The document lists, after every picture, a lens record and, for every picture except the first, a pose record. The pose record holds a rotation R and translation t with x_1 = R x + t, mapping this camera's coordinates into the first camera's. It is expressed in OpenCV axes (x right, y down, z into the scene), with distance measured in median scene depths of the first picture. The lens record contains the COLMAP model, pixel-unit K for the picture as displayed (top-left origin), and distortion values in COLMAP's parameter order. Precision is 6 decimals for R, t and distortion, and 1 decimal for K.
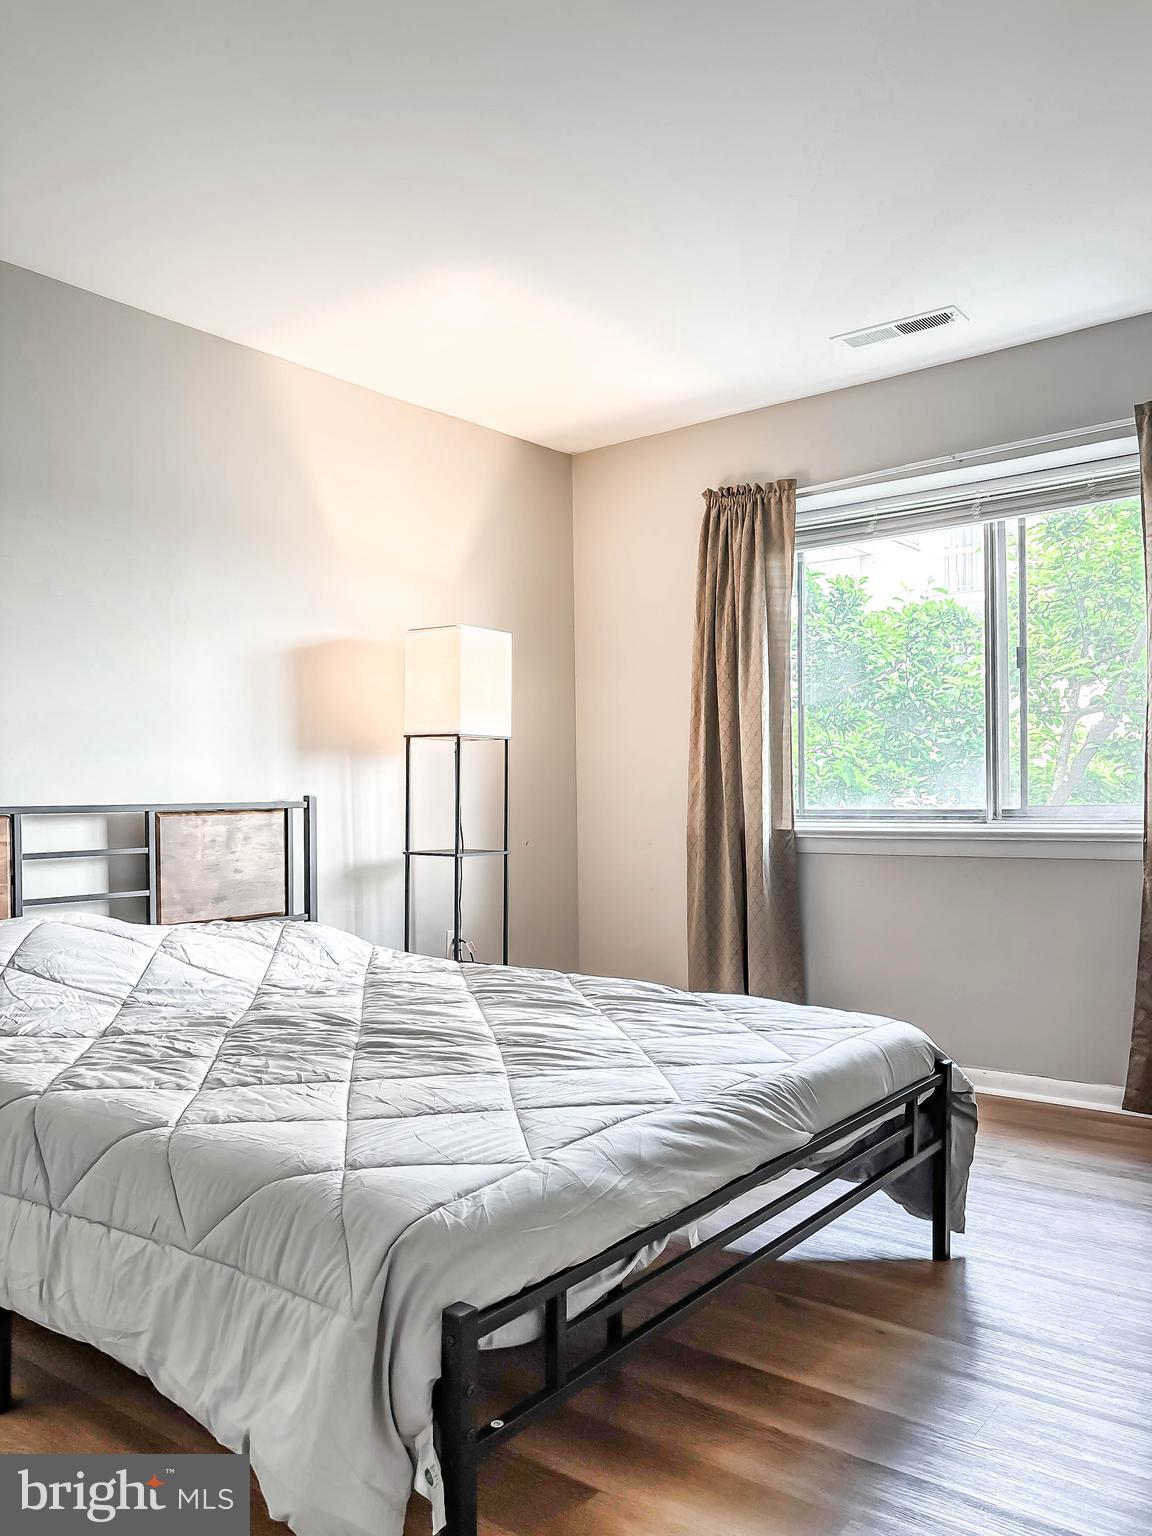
lens RADIAL K [[1163.5, 0, 623.5], [0, 1163.5, 784.8], [0, 0, 1]] dist [0.031458, -0.035770]
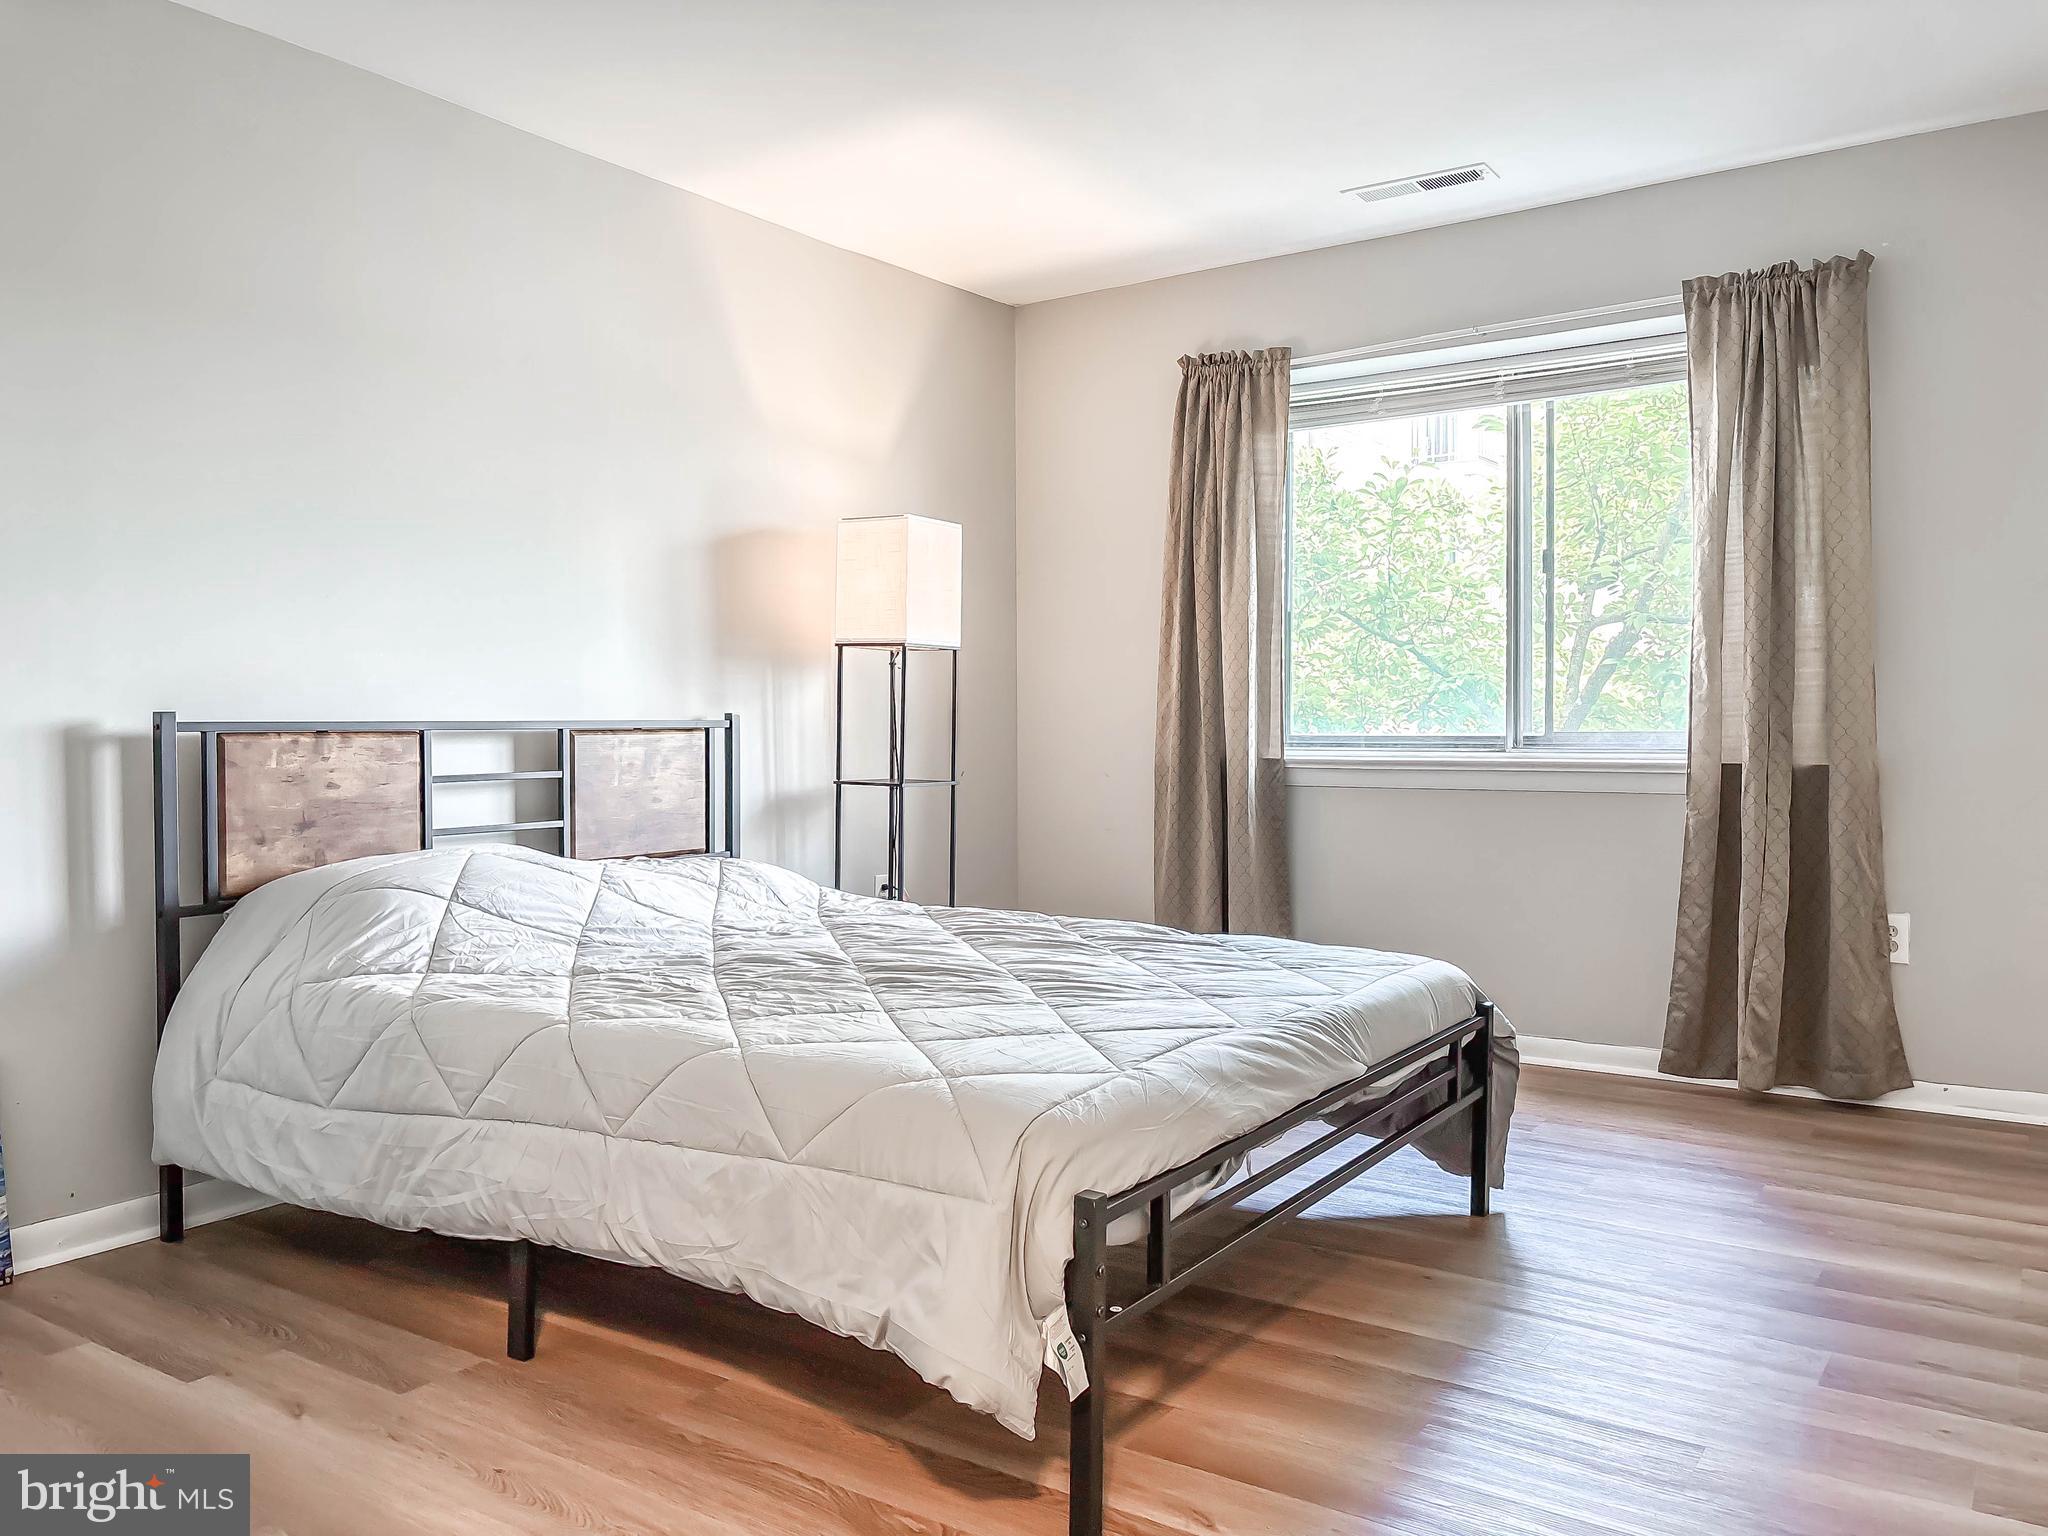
lens RADIAL K [[1551.3, 0, 1085.2], [0, 1551.3, 722.4], [0, 0, 1]] dist [0.031458, -0.035770]
pose [[0.997642, 0.008706, 0.068074, -0.099277], [-0.009347, 0.999915, 0.009102, 0.003925], [-0.067989, -0.009717, 0.997639, -0.162439]]
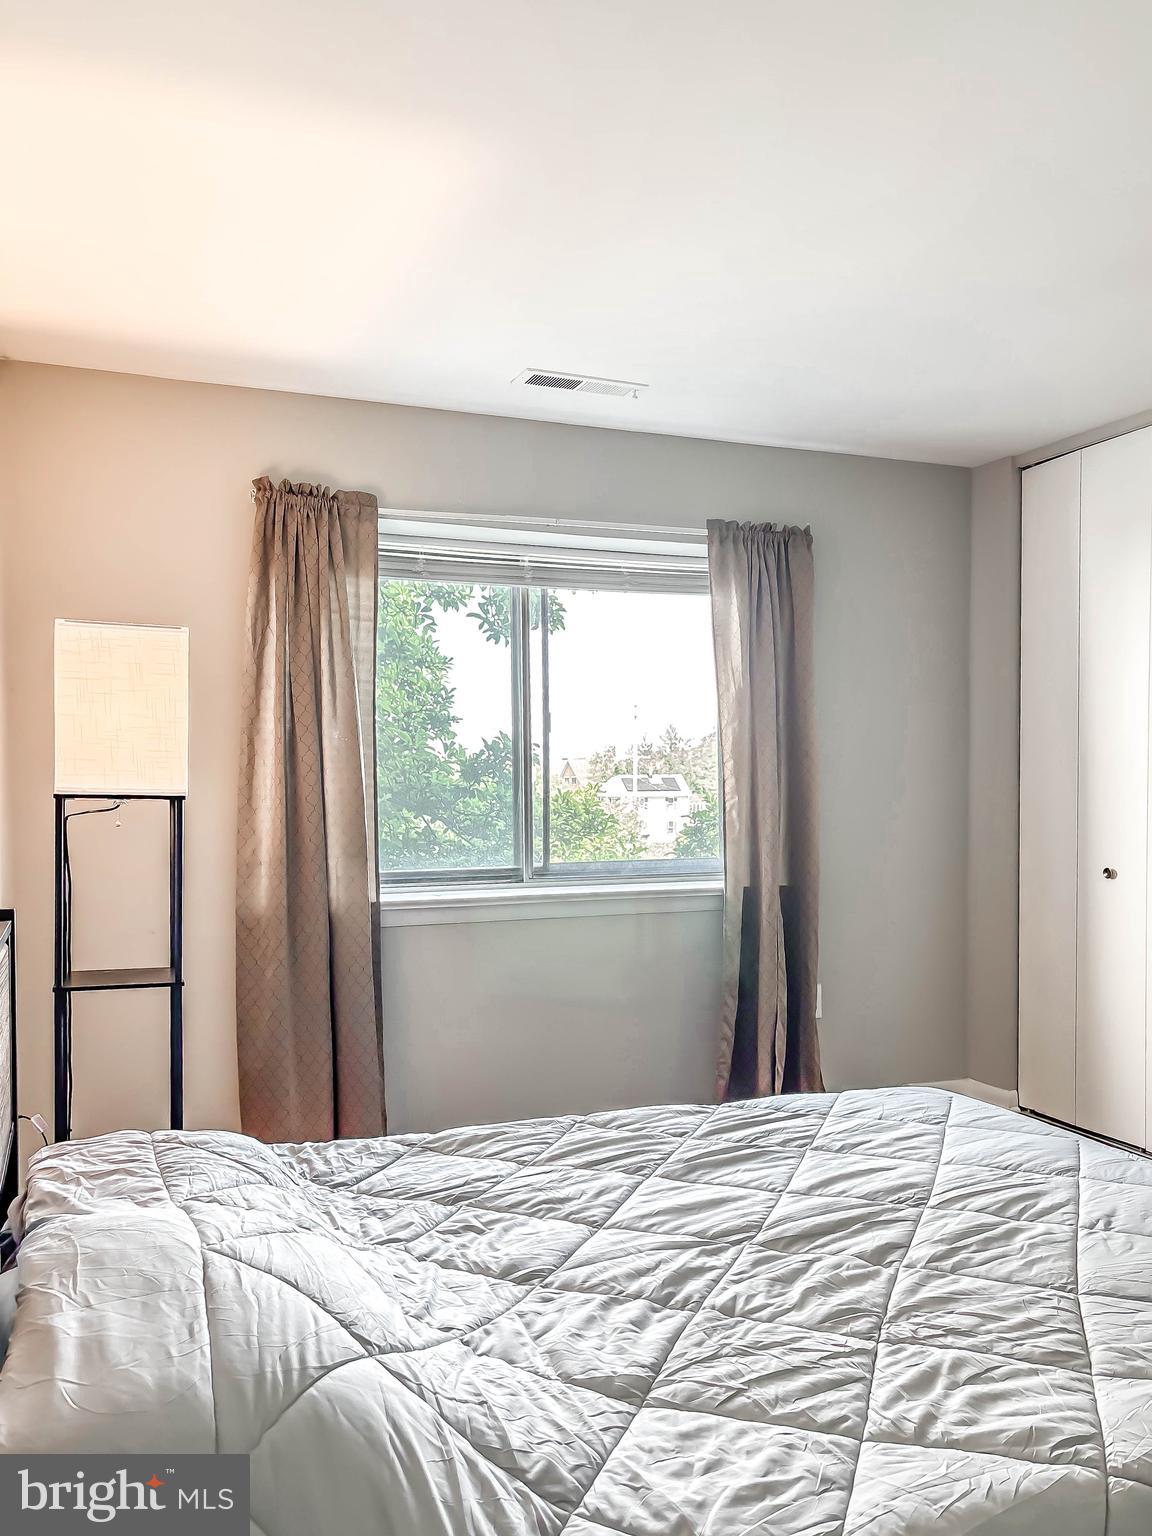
lens RADIAL K [[1163.5, 0, 589.1], [0, 1163.5, 857.7], [0, 0, 1]] dist [0.031458, -0.035770]
pose [[0.528035, -0.038336, 0.848357, -0.662929], [-0.010672, 0.998602, 0.051768, -0.053838], [-0.849155, -0.036389, 0.526888, 0.524950]]
